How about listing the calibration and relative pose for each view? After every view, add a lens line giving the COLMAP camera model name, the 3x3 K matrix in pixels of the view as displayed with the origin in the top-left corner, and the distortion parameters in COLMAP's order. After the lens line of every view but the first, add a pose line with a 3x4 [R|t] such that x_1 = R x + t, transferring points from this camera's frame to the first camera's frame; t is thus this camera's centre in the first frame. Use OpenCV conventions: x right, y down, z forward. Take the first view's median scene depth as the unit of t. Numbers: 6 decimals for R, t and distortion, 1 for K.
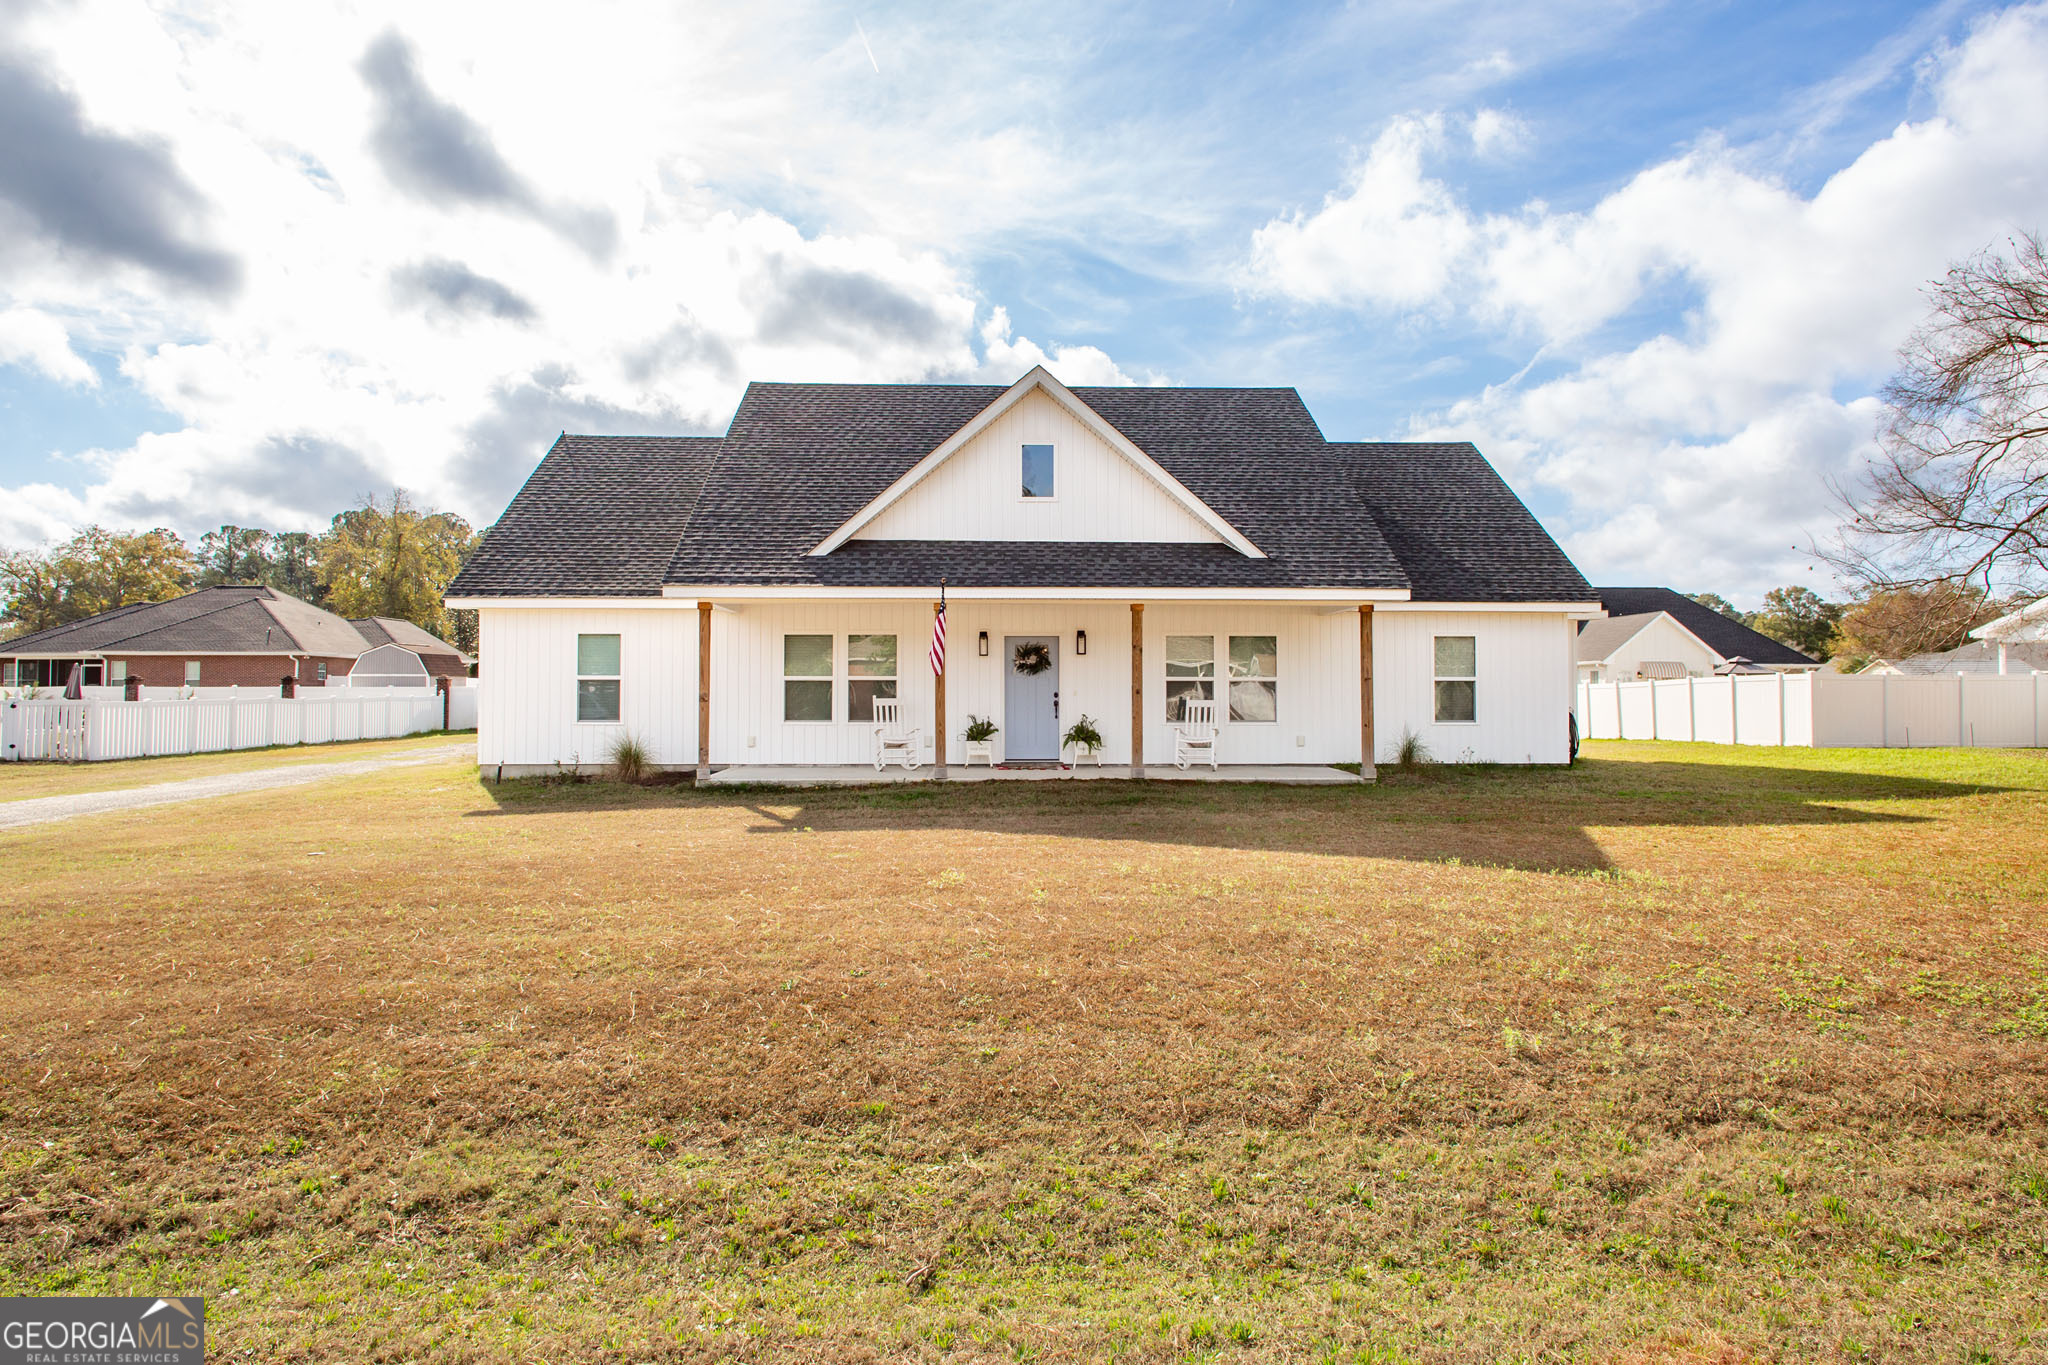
lens RADIAL K [[1269.4, 0, 1024.0], [0, 1269.4, 682.5], [0, 0, 1]] dist [0.003149, 0.000389]
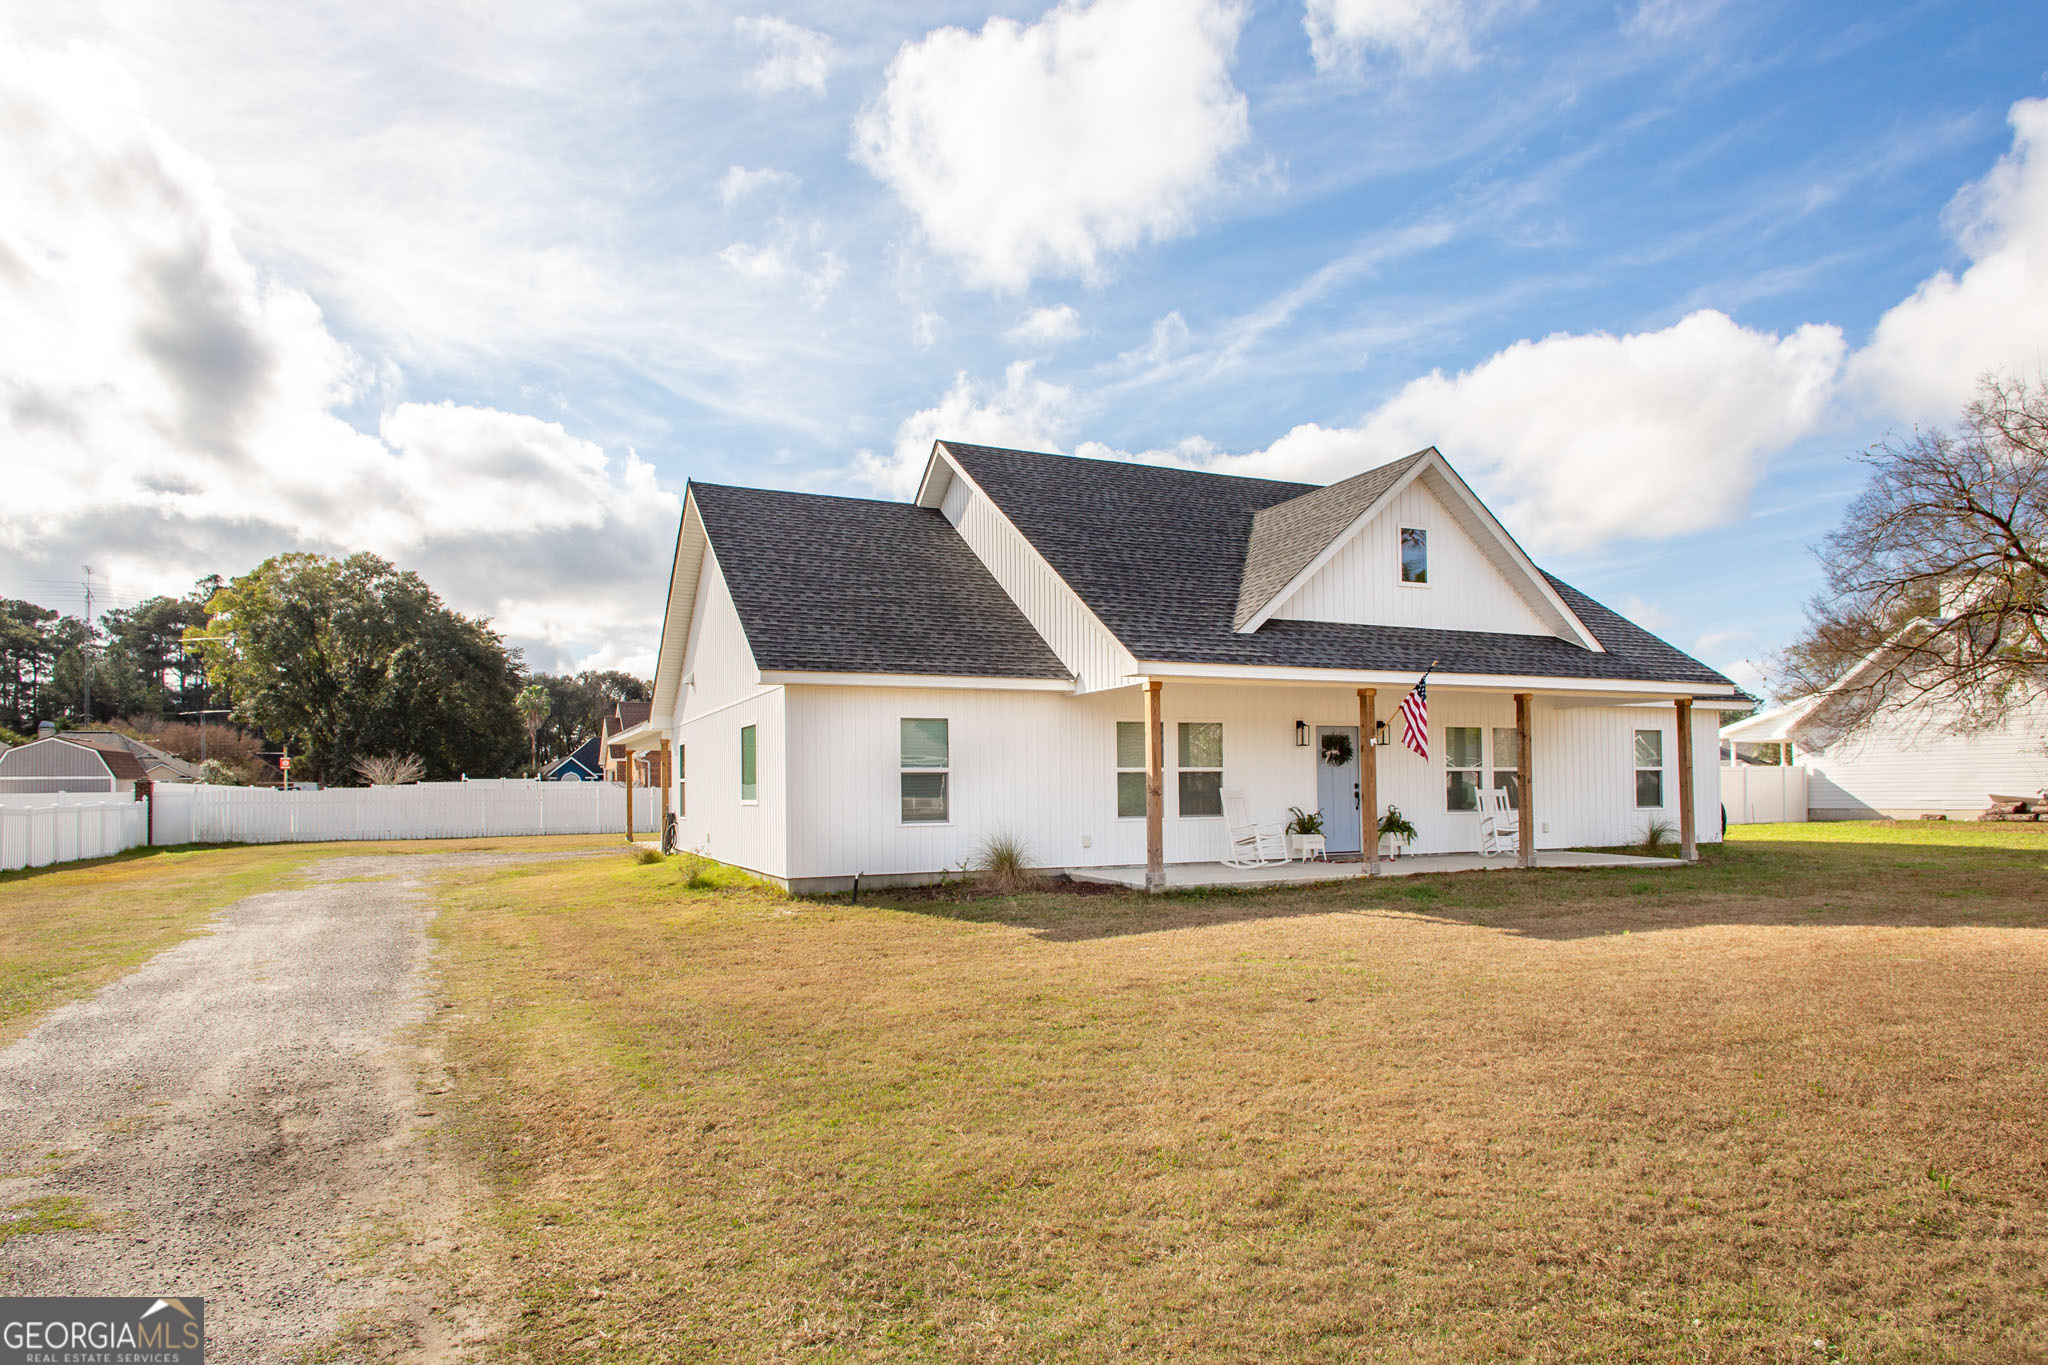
lens RADIAL K [[1172.2, 0, 1024.0], [0, 1172.2, 682.5], [0, 0, 1]] dist [0.022026, 0.000438]
pose [[0.925839, 0.025505, 0.377057, -0.229605], [0.007050, 0.996381, -0.084707, 0.002177], [-0.377853, 0.081084, 0.922308, 0.100598]]
